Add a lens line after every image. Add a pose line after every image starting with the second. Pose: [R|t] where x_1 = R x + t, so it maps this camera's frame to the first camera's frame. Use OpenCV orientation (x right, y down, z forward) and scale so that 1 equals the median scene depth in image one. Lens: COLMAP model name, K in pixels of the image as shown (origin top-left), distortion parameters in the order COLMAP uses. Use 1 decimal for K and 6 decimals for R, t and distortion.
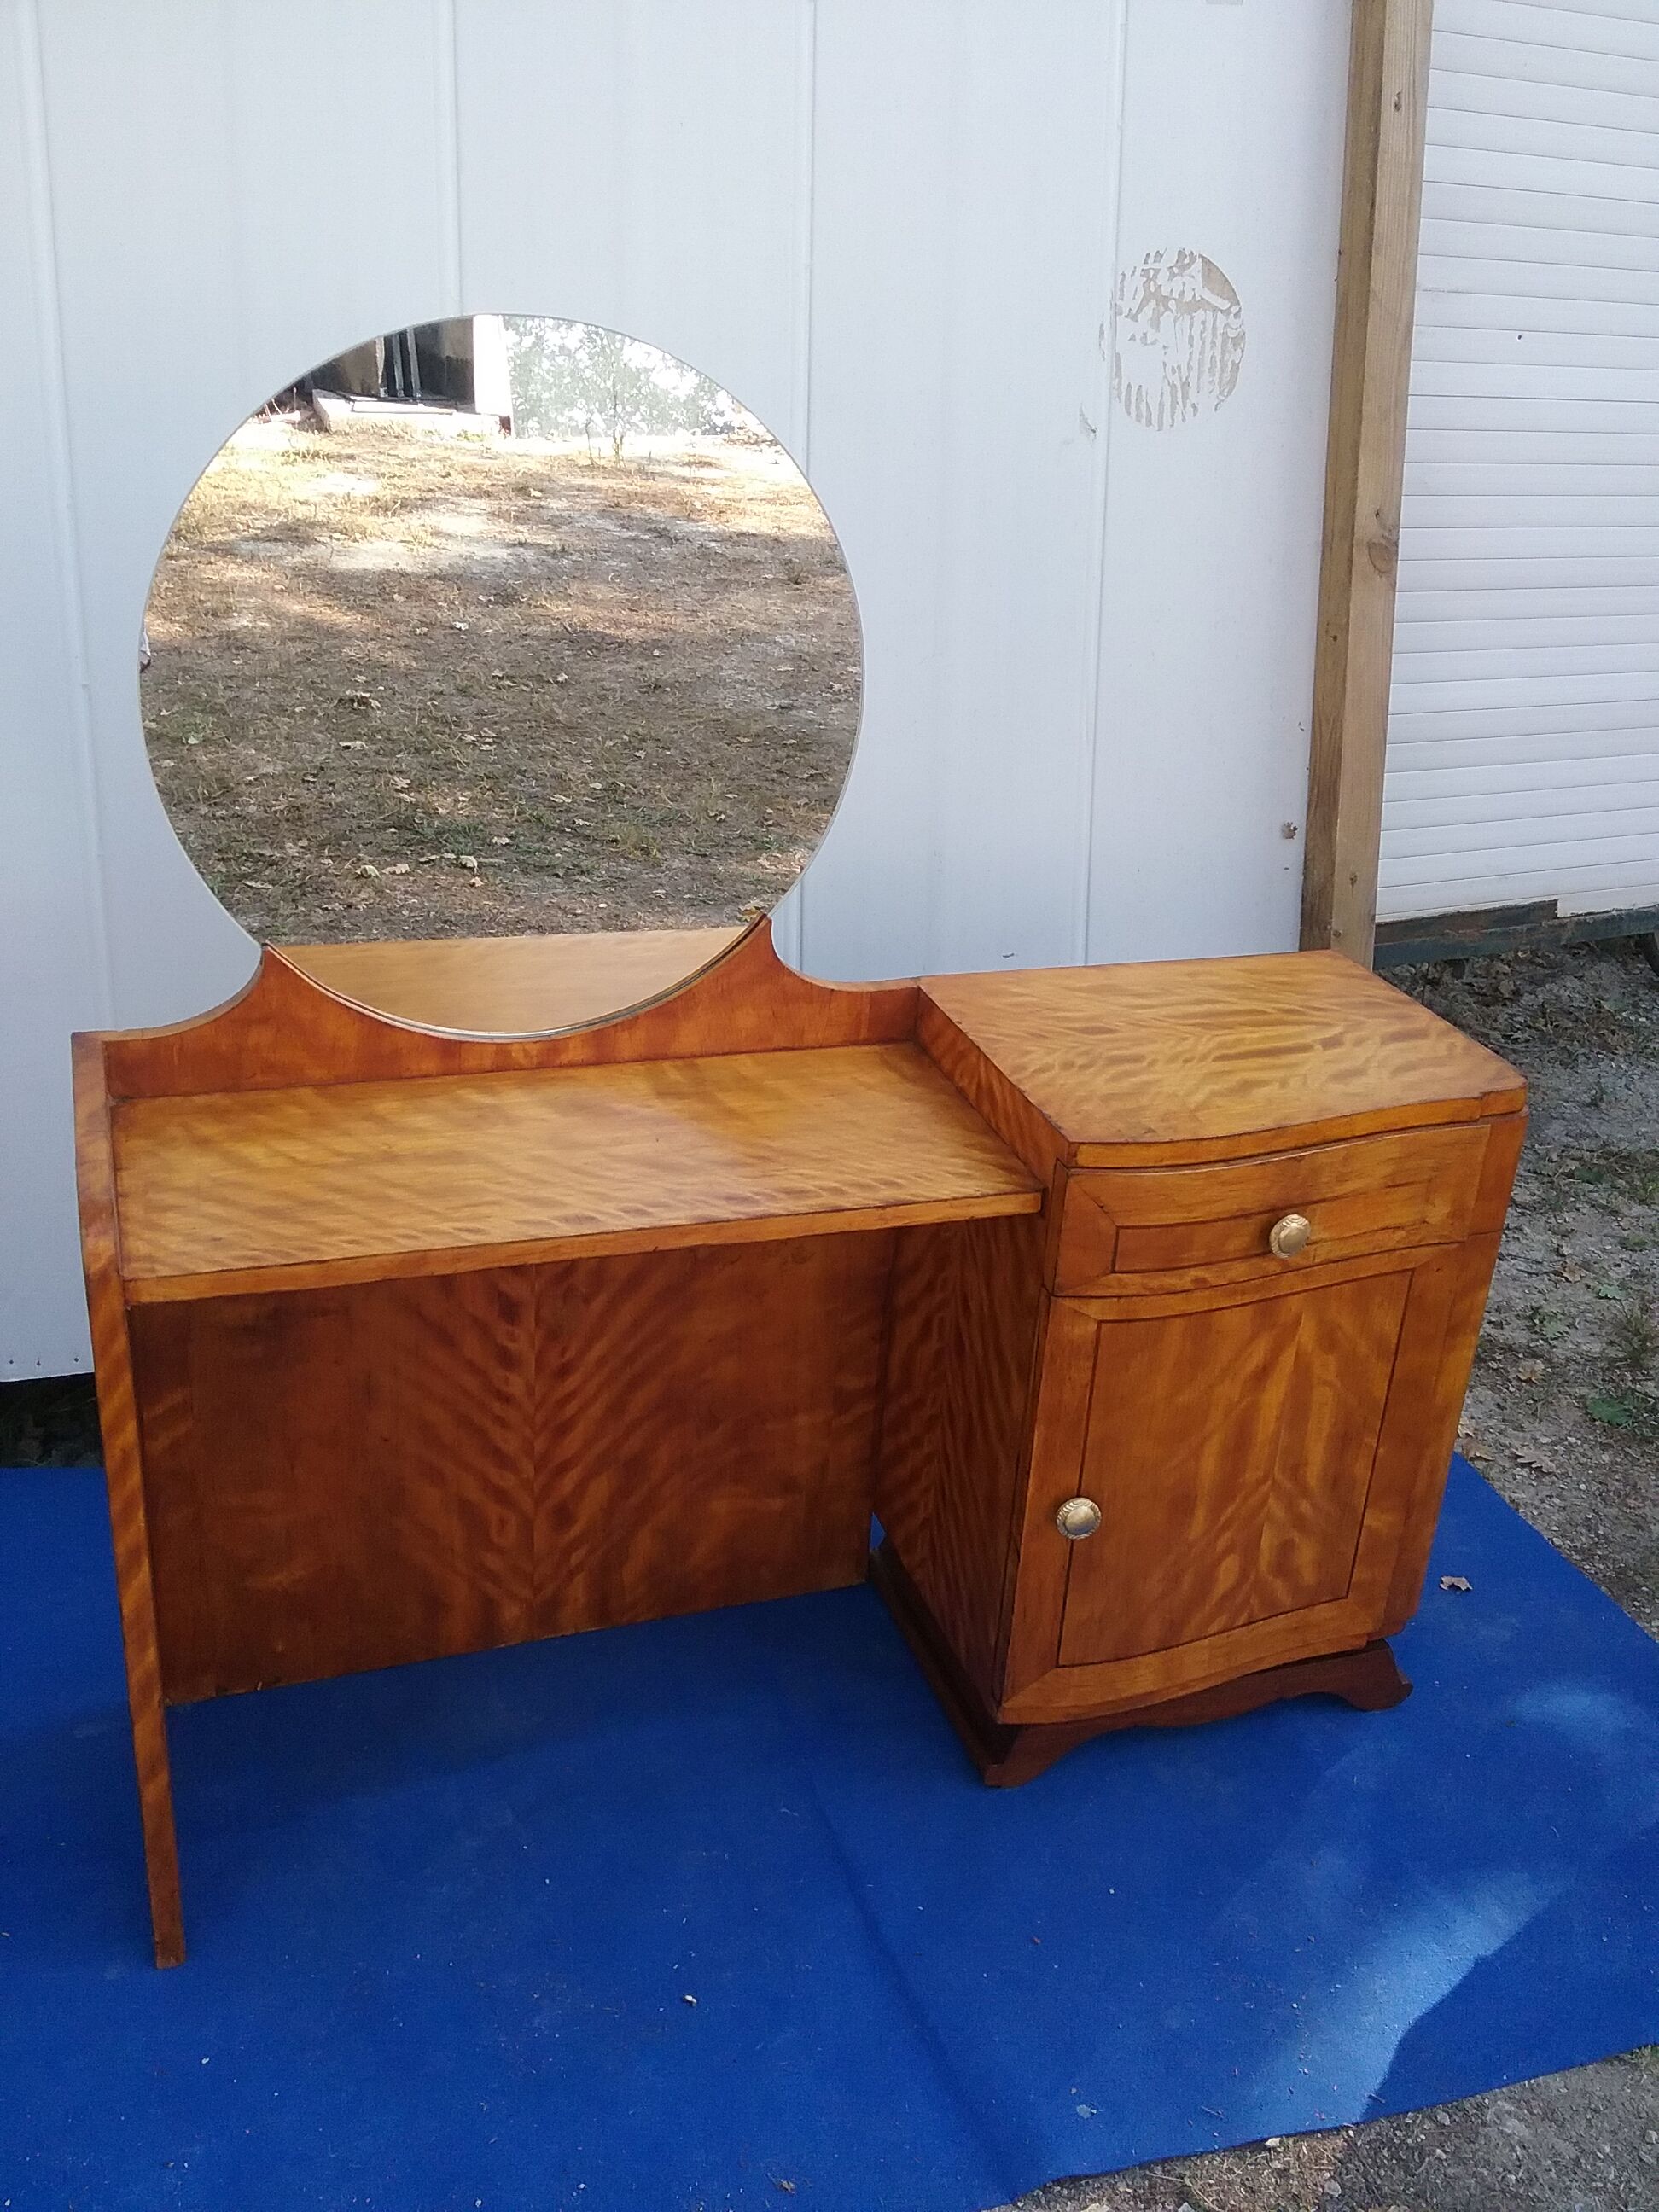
lens RADIAL K [[2037.2, 0, 845.0], [0, 2037.2, 1145.4], [0, 0, 1]] dist [0.083813, -0.148437]
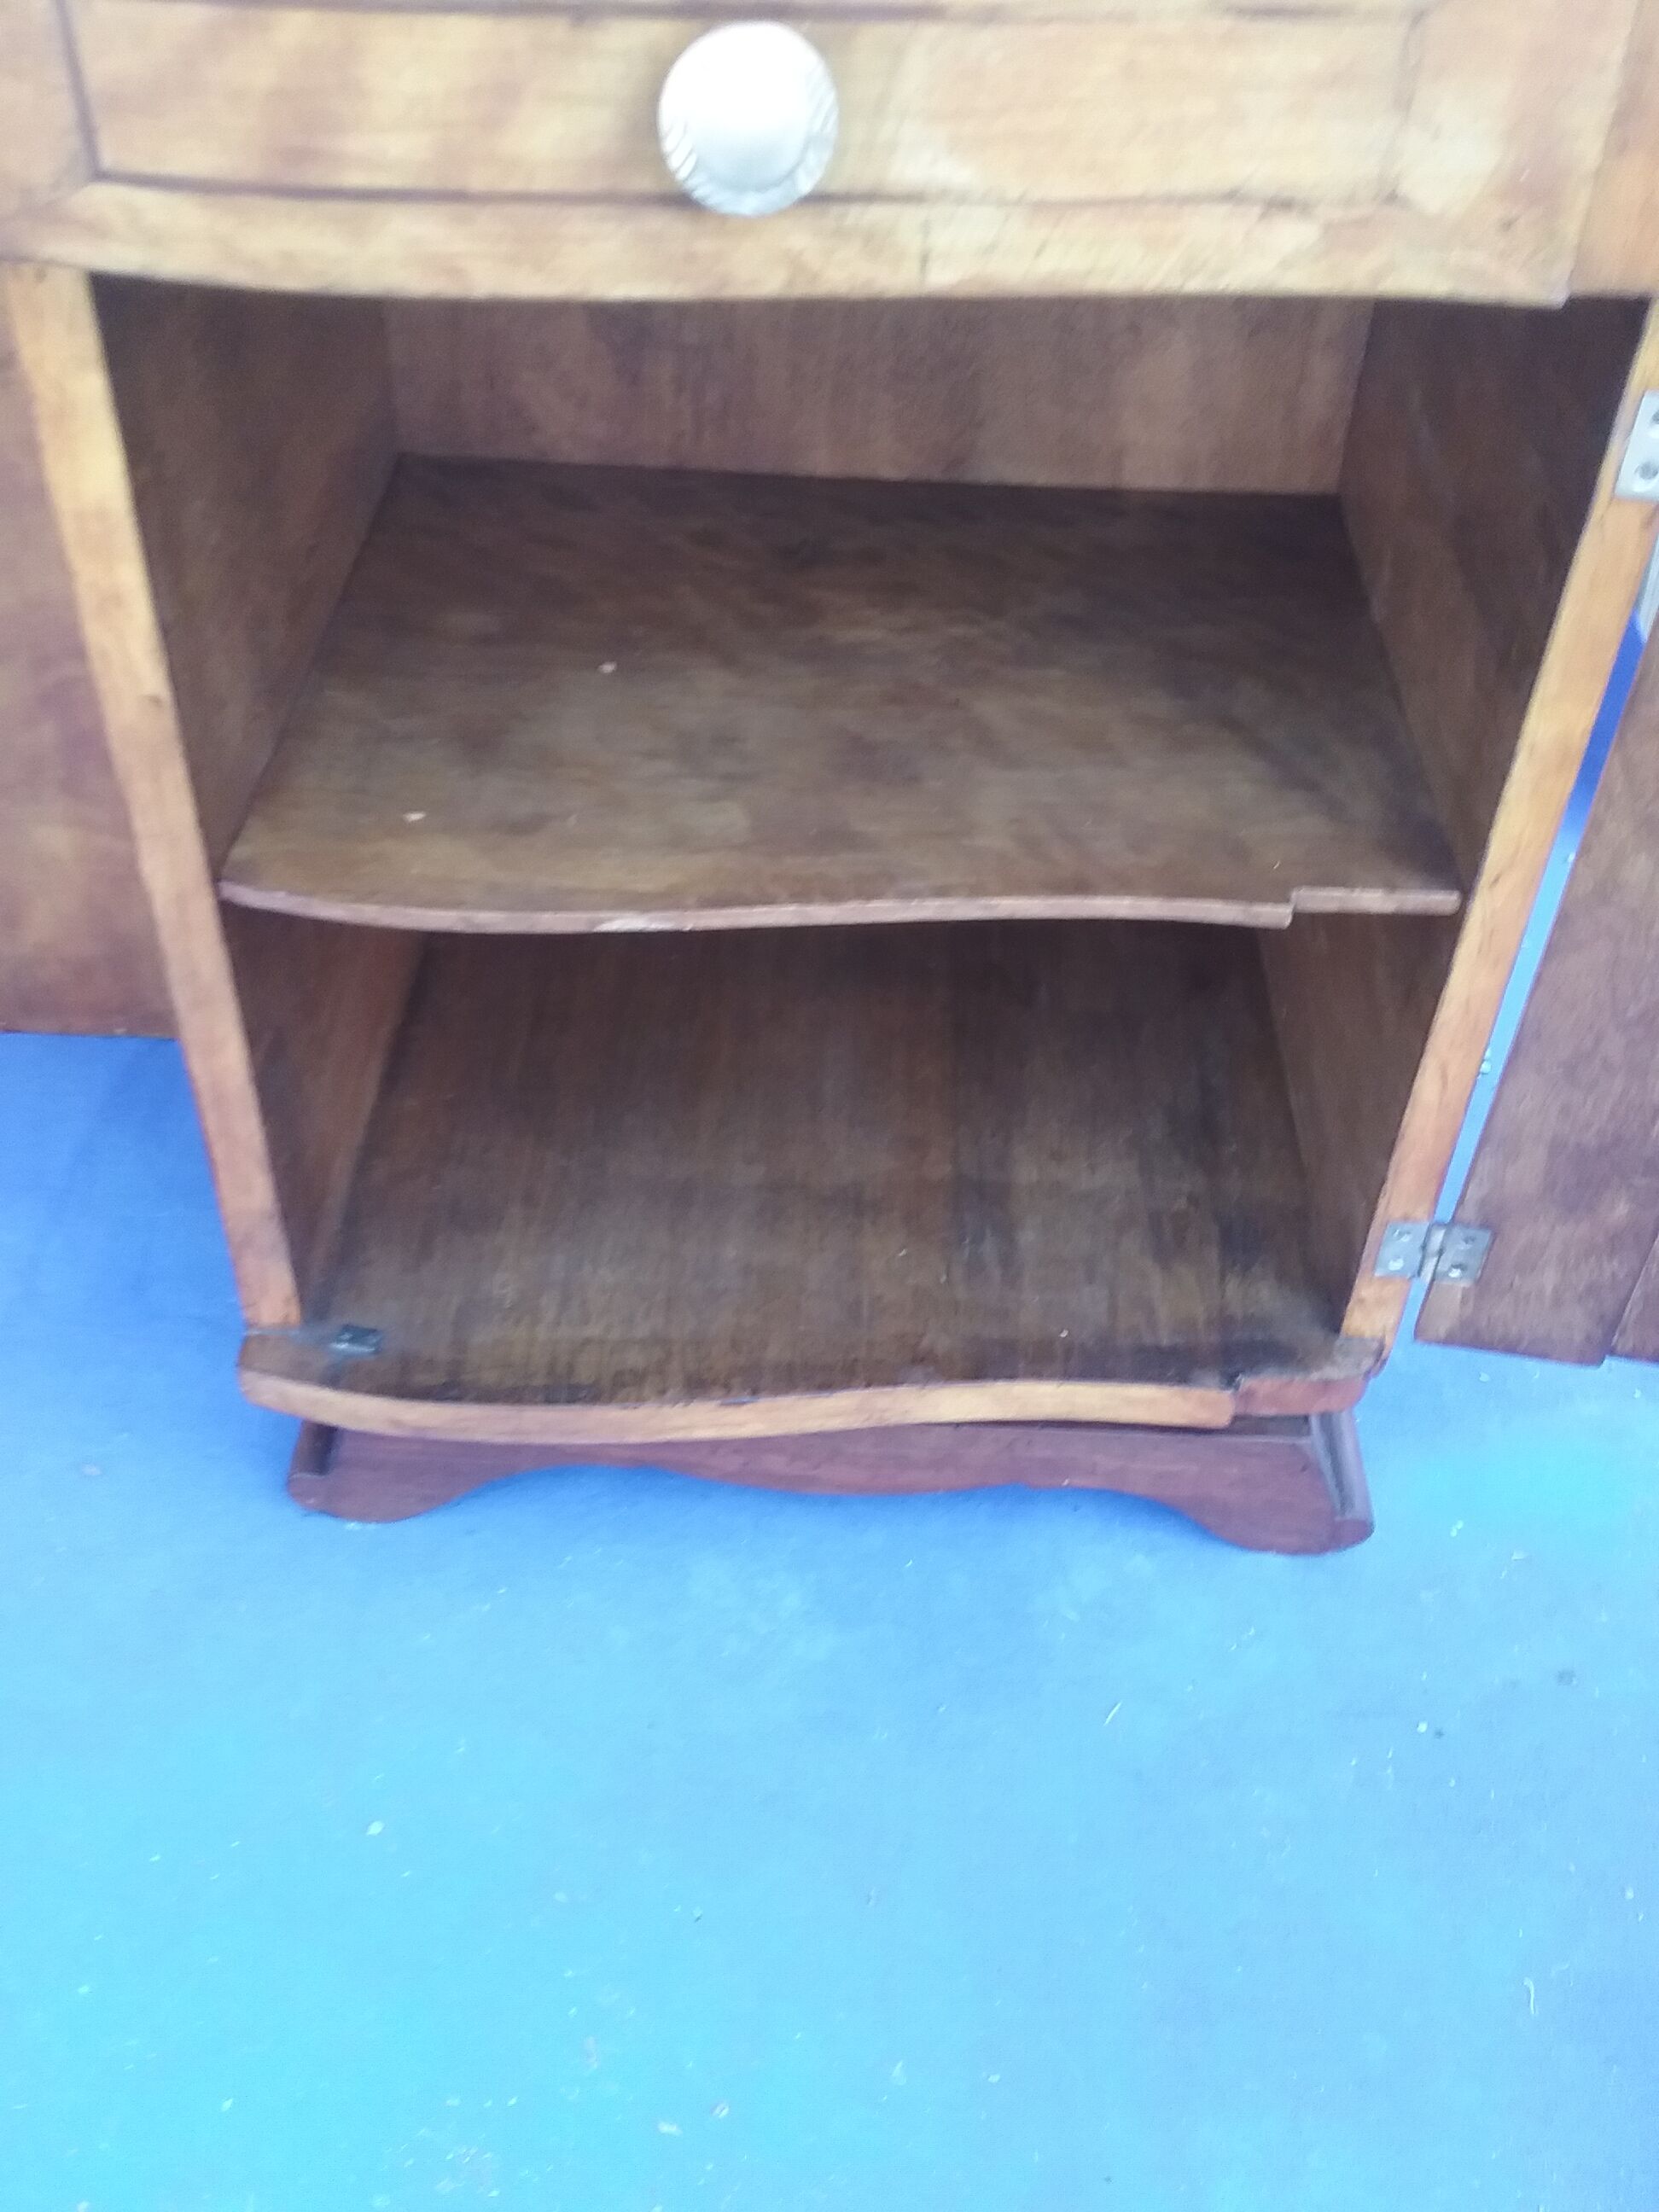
lens RADIAL K [[2037.2, 0, 845.0], [0, 2037.2, 1145.4], [0, 0, 1]] dist [0.083813, -0.148437]
pose [[0.933412, 0.213951, -0.288041, 0.311314], [-0.125798, 0.946954, 0.295724, 0.083591], [0.336032, -0.239797, 0.910813, 0.663130]]
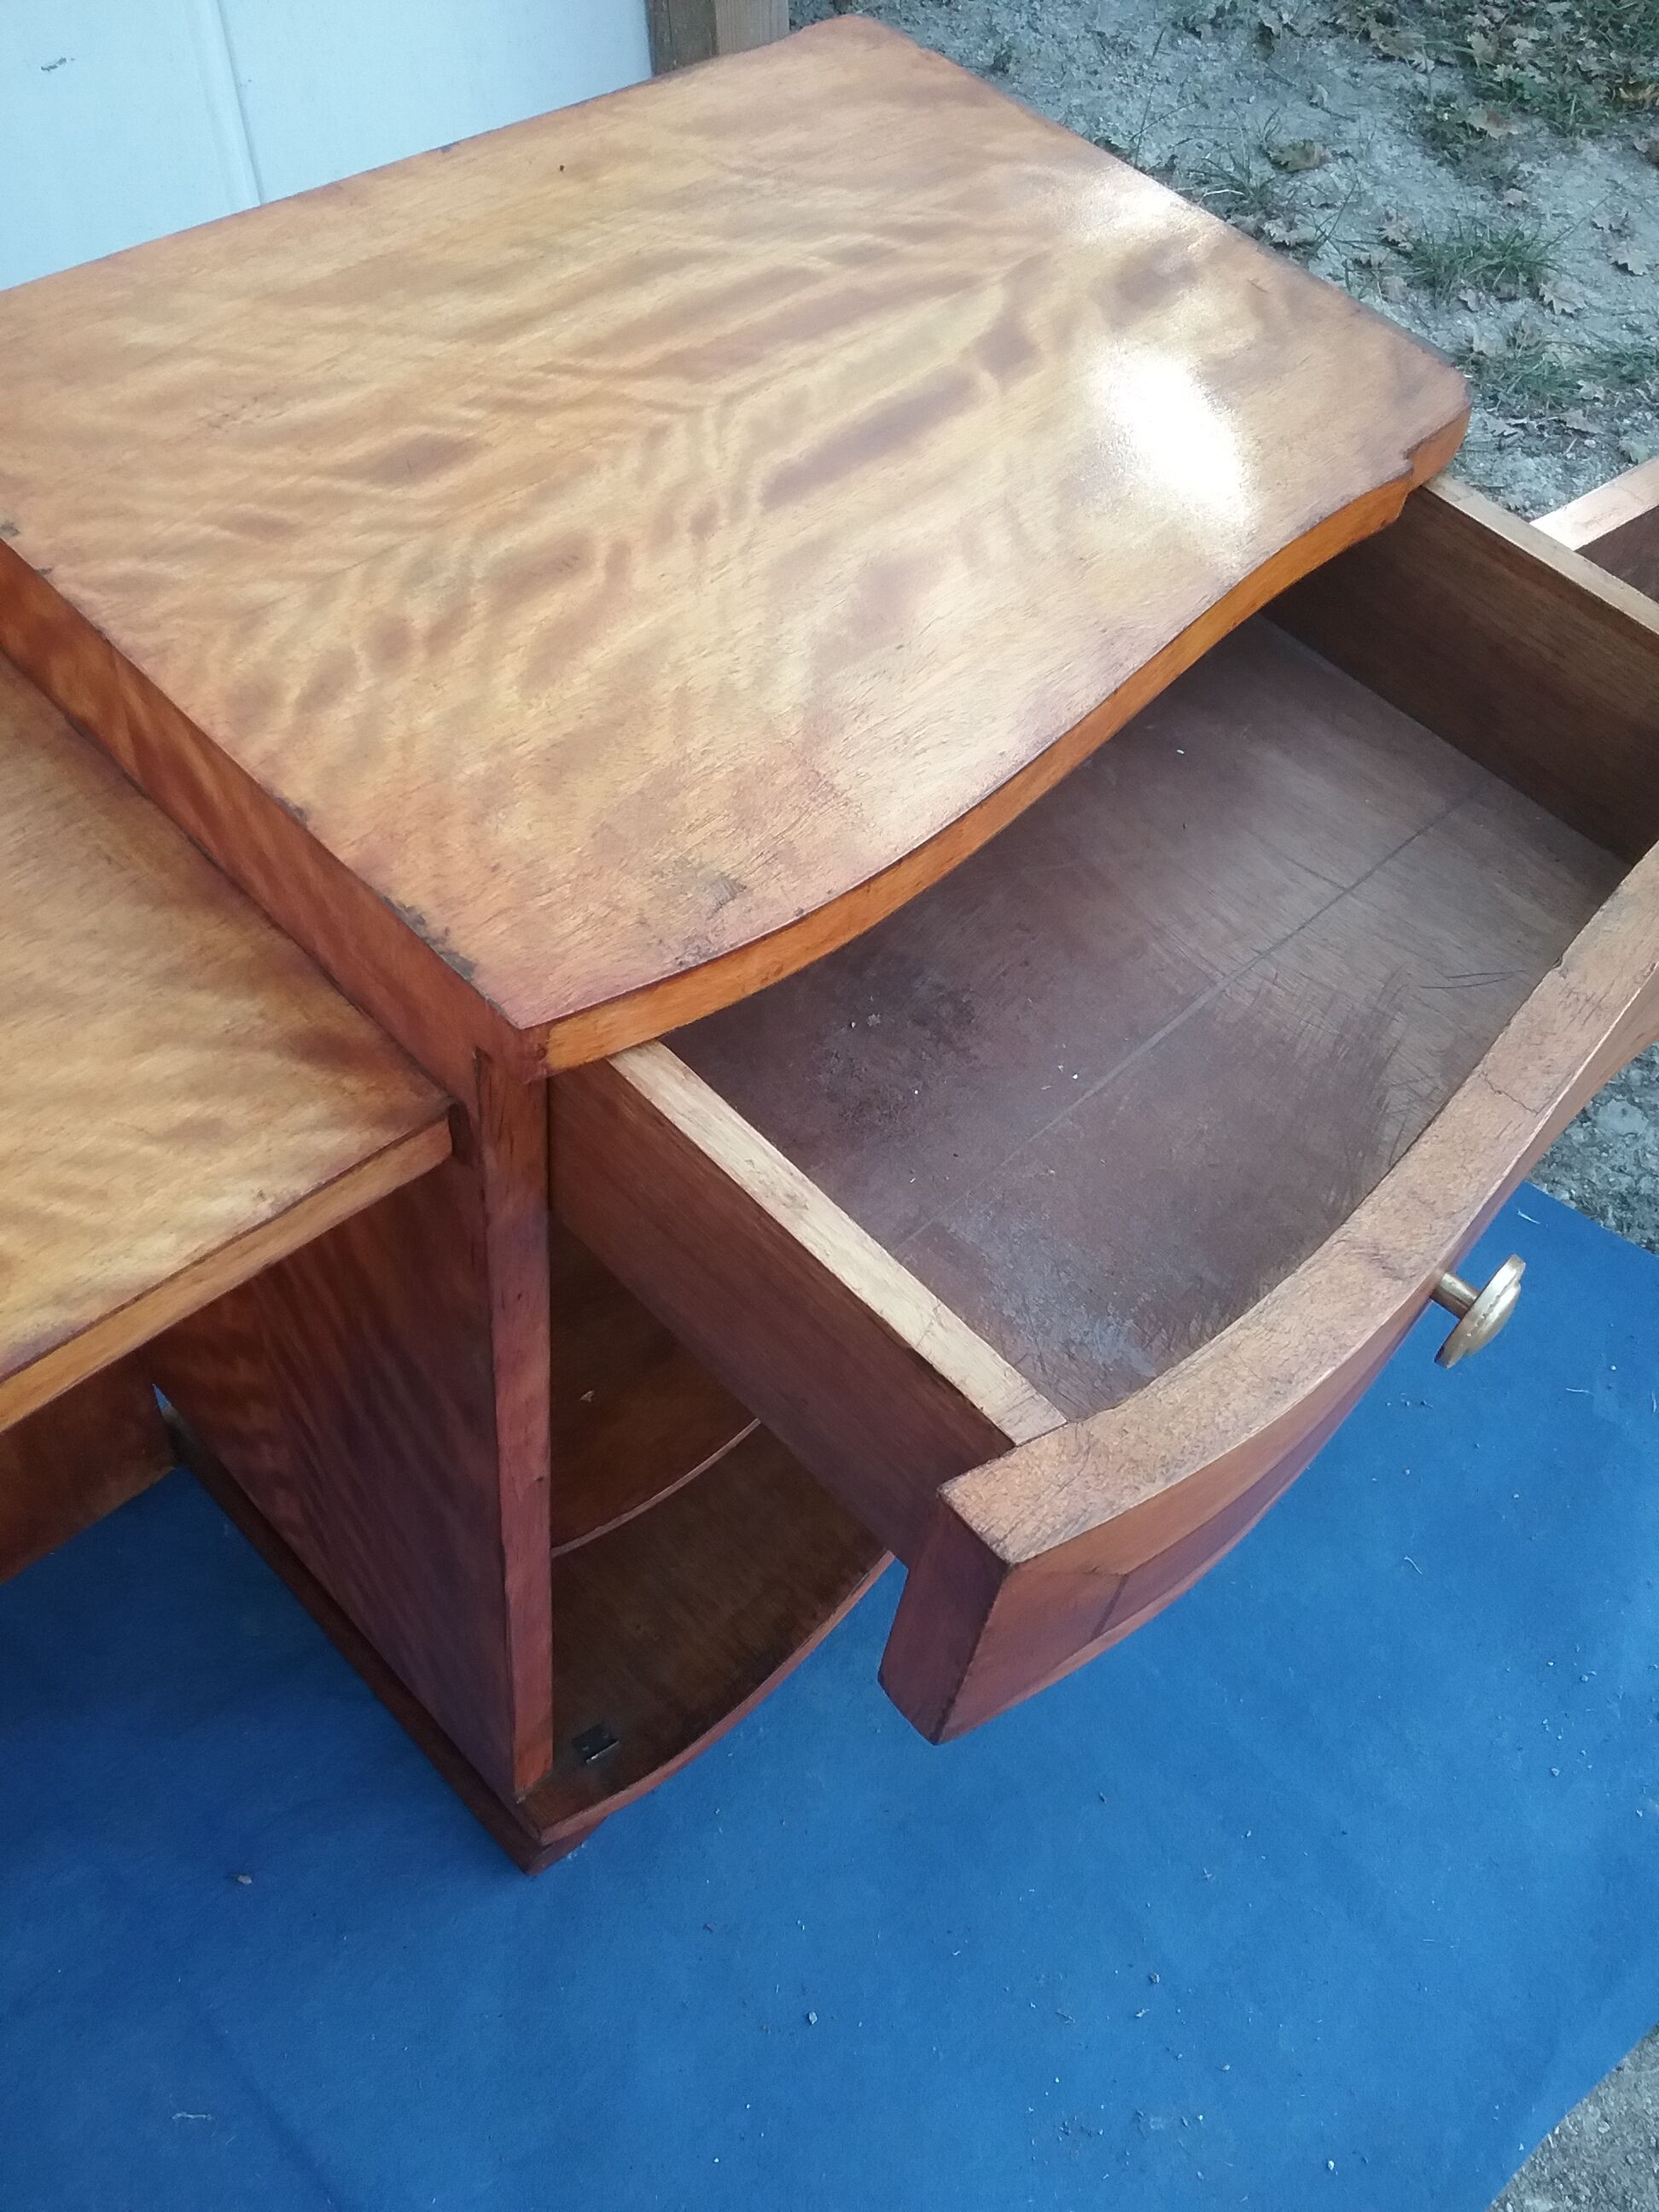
lens RADIAL K [[2037.2, 0, 845.0], [0, 2037.2, 1145.4], [0, 0, 1]] dist [0.083813, -0.148437]
pose [[0.911113, -0.311266, 0.270161, 0.057192], [0.144214, 0.854806, 0.498507, -0.120030], [-0.386103, -0.415235, 0.823714, 0.625179]]
